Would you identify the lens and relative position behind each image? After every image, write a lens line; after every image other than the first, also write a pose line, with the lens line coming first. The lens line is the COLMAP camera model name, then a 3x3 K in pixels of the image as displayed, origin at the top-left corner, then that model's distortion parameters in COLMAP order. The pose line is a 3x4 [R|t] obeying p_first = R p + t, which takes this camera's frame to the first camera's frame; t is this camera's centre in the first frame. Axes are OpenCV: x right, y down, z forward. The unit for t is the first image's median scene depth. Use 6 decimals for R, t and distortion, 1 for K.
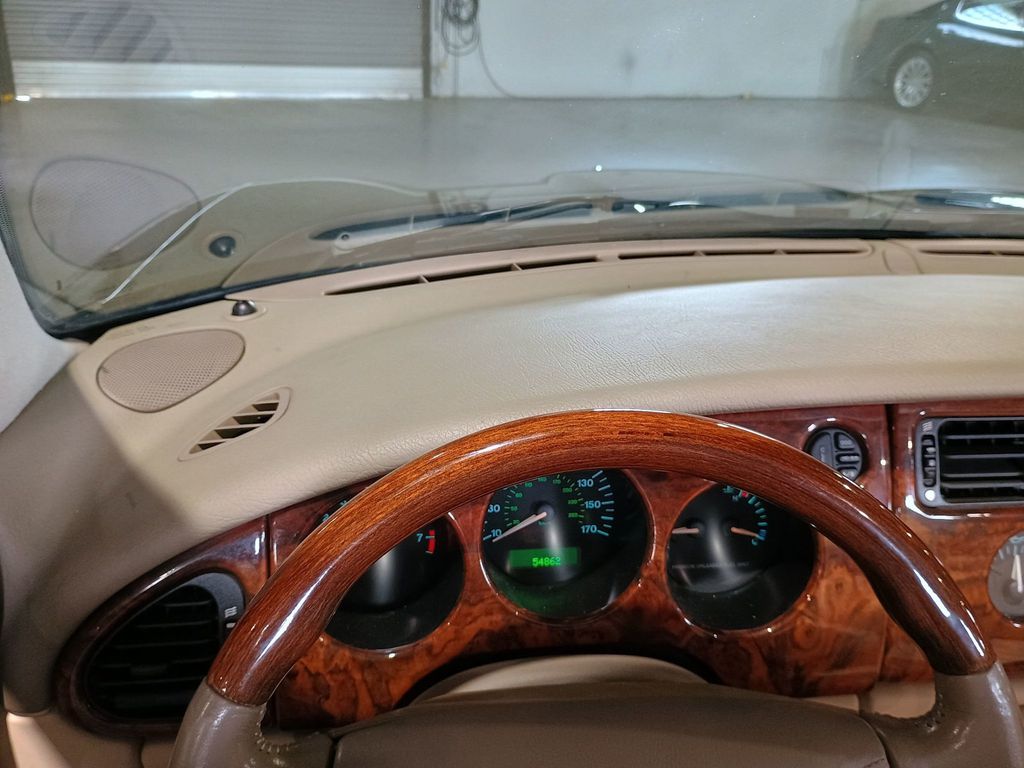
lens RADIAL K [[879.5, 0, 512.0], [0, 879.5, 384.0], [0, 0, 1]] dist [0.011866, 0.008126]
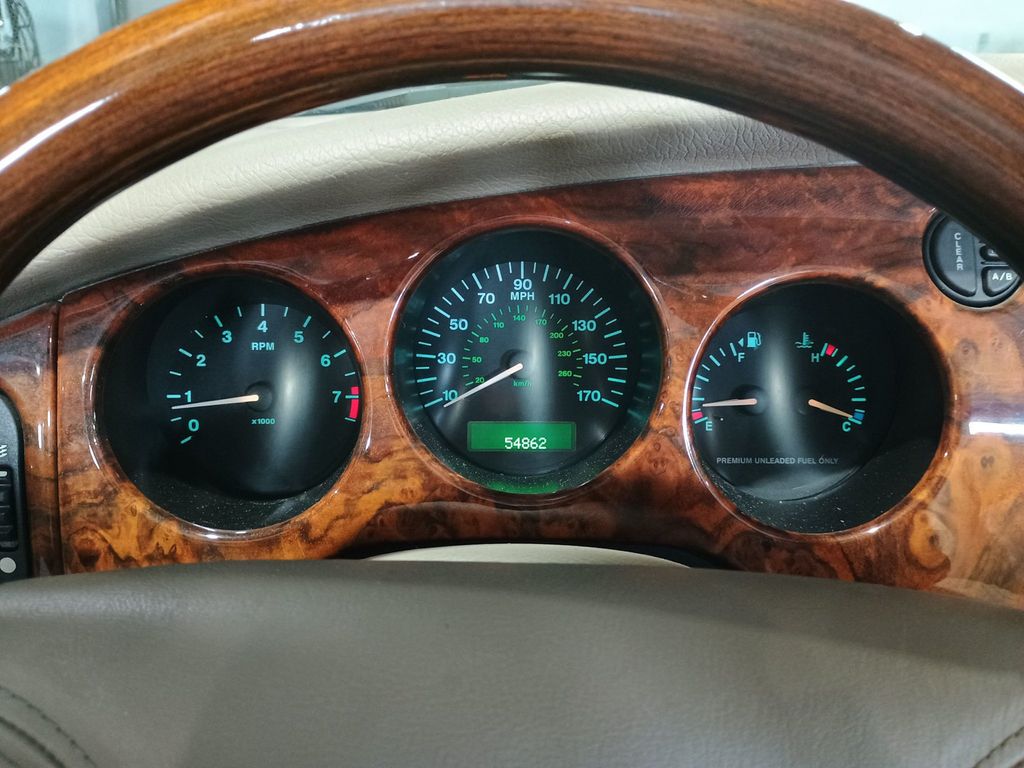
lens RADIAL K [[884.0, 0, 512.0], [0, 884.0, 384.0], [0, 0, 1]] dist [0.025404, -0.010507]
pose [[0.993433, 0.015062, -0.113418, 0.120897], [-0.021418, 0.998255, -0.055027, 0.222729], [0.112391, 0.057095, 0.992022, 0.370987]]
